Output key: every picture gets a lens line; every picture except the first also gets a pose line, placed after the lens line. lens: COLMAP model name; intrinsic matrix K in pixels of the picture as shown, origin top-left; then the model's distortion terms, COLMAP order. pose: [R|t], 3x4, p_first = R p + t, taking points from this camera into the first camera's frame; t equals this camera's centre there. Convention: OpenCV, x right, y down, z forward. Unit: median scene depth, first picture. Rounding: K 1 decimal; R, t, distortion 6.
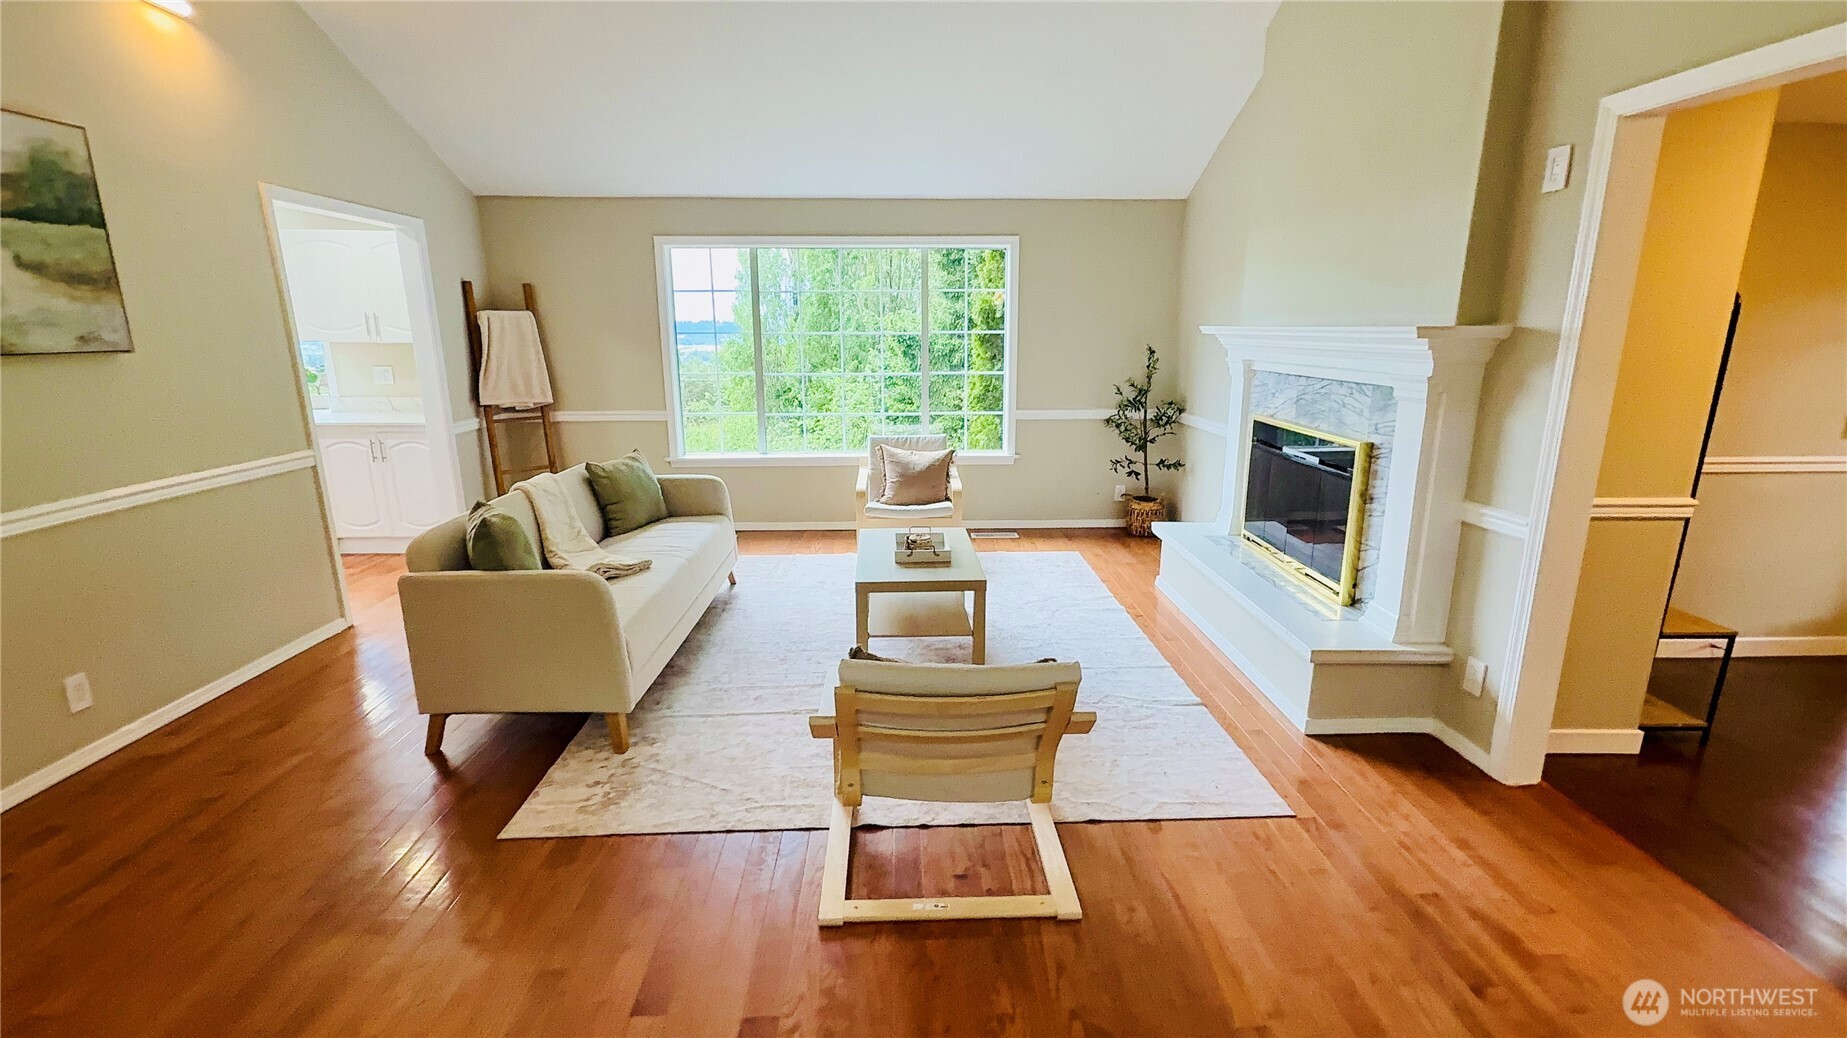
lens RADIAL K [[801.9, 0, 925.7], [0, 801.9, 515.0], [0, 0, 1]] dist [0.017365, 0.000325]
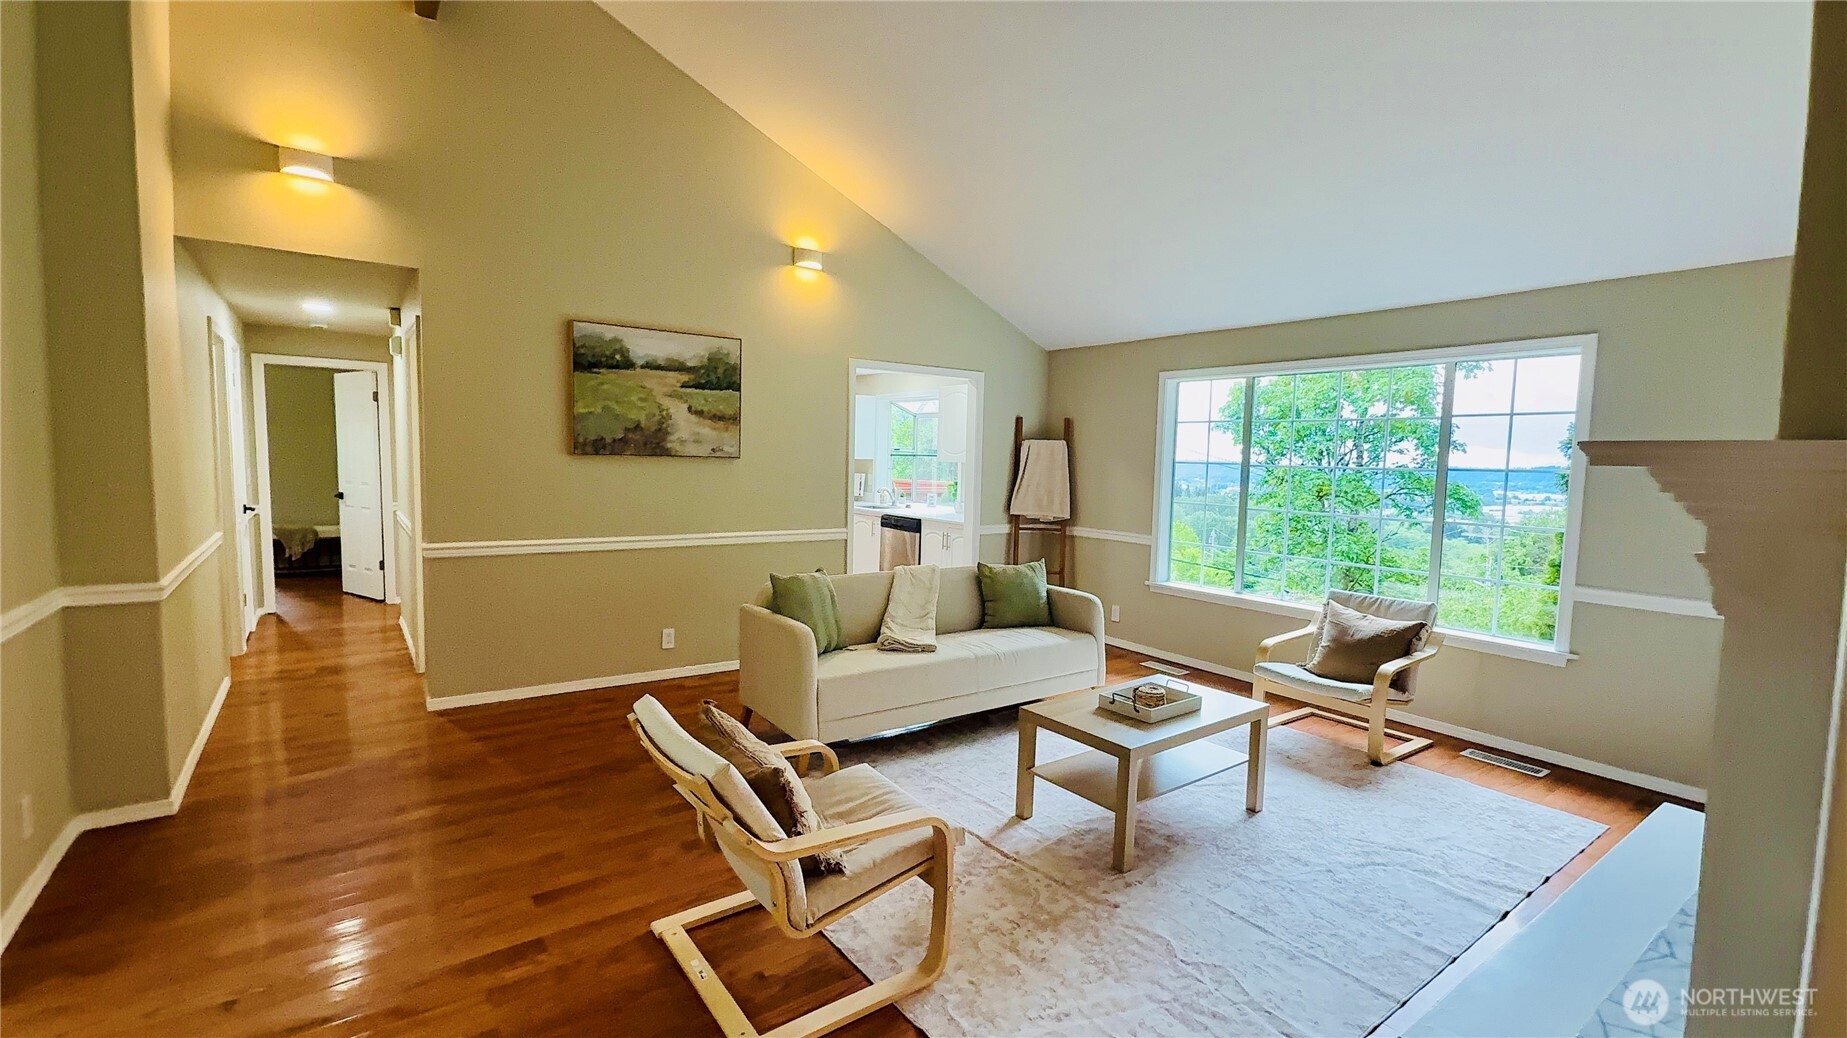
lens RADIAL K [[801.9, 0, 926.3], [0, 801.9, 520.6], [0, 0, 1]] dist [0.017365, 0.000325]
pose [[0.564410, 0.082153, -0.821396, 0.455604], [-0.215345, 0.975235, -0.050432, -0.044501], [0.796911, 0.205348, 0.568124, 0.239686]]
